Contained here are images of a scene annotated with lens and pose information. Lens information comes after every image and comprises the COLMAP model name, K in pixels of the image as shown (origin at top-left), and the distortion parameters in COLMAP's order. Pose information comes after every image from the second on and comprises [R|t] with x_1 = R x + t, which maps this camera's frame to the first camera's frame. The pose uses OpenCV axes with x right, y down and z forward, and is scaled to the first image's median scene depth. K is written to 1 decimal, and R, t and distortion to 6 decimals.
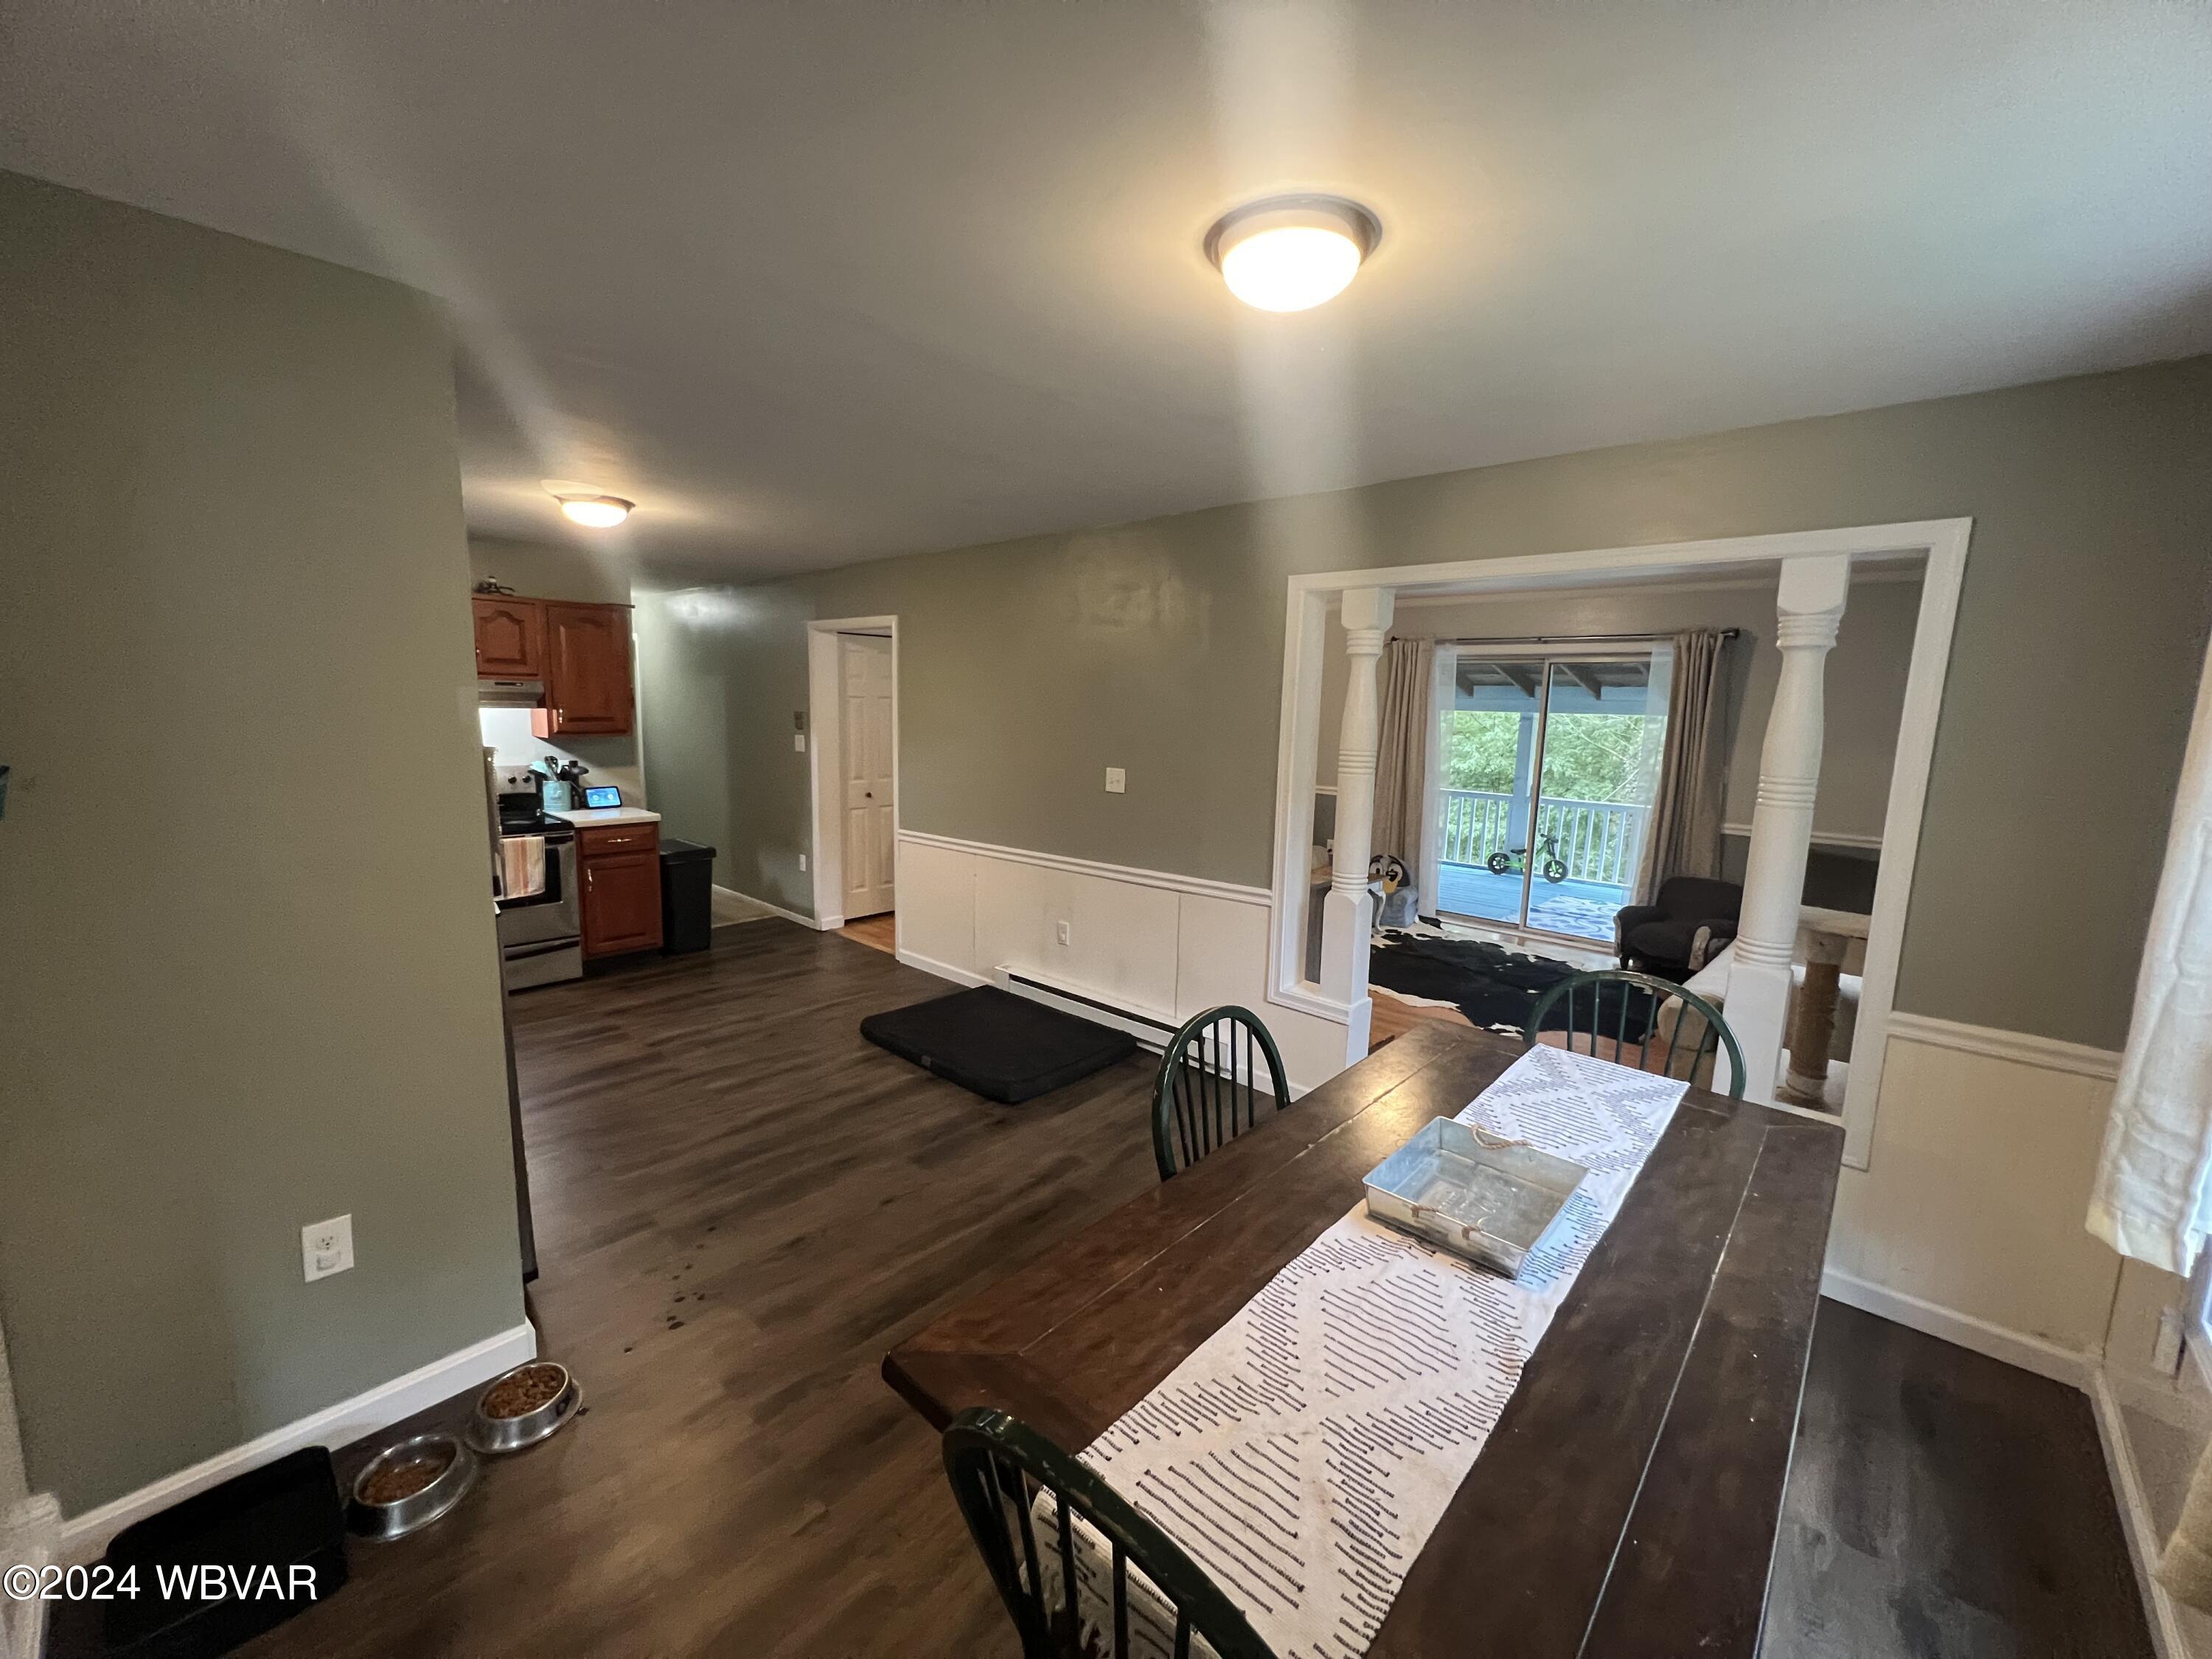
lens RADIAL K [[886.9, 0, 1101.5], [0, 886.9, 823.4], [0, 0, 1]] dist [-0.002572, 0.000699]
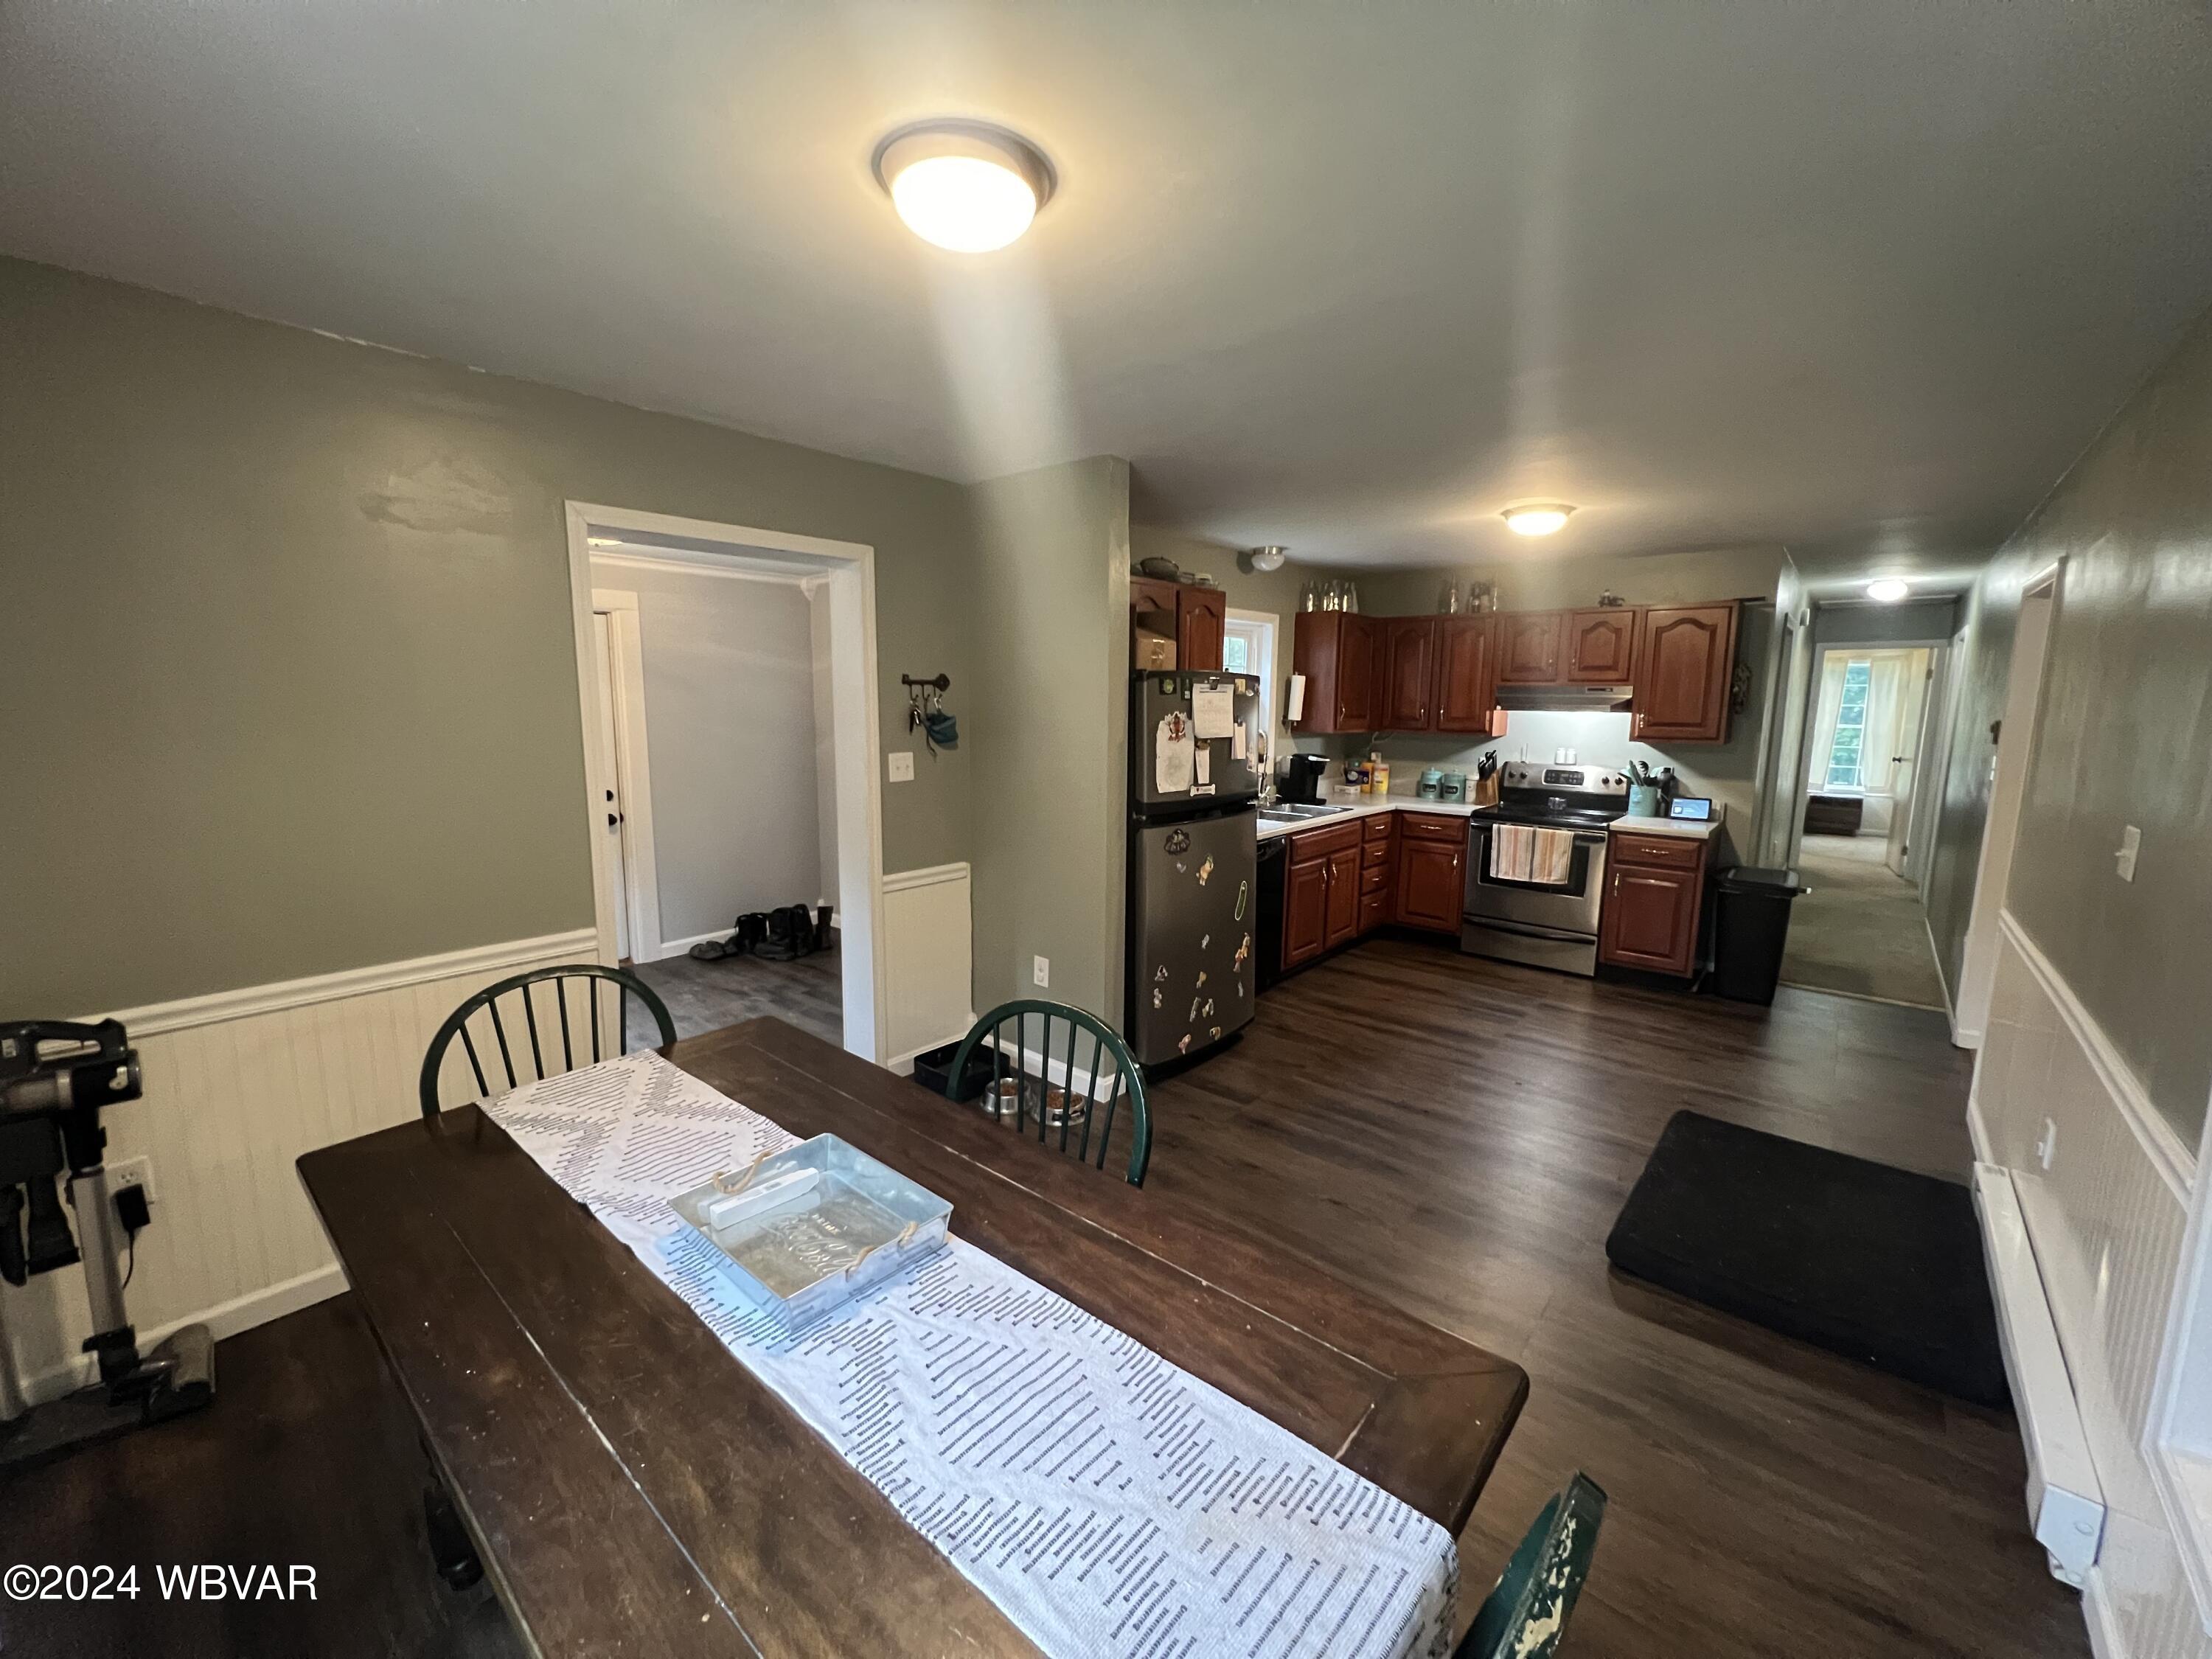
lens RADIAL K [[886.9, 0, 1094.2], [0, 886.9, 824.6], [0, 0, 1]] dist [-0.002572, 0.000699]
pose [[0.023979, 0.119551, -0.992538, 0.550056], [-0.148561, 0.982227, 0.114720, -0.041419], [0.988612, 0.144702, 0.041313, 0.530996]]
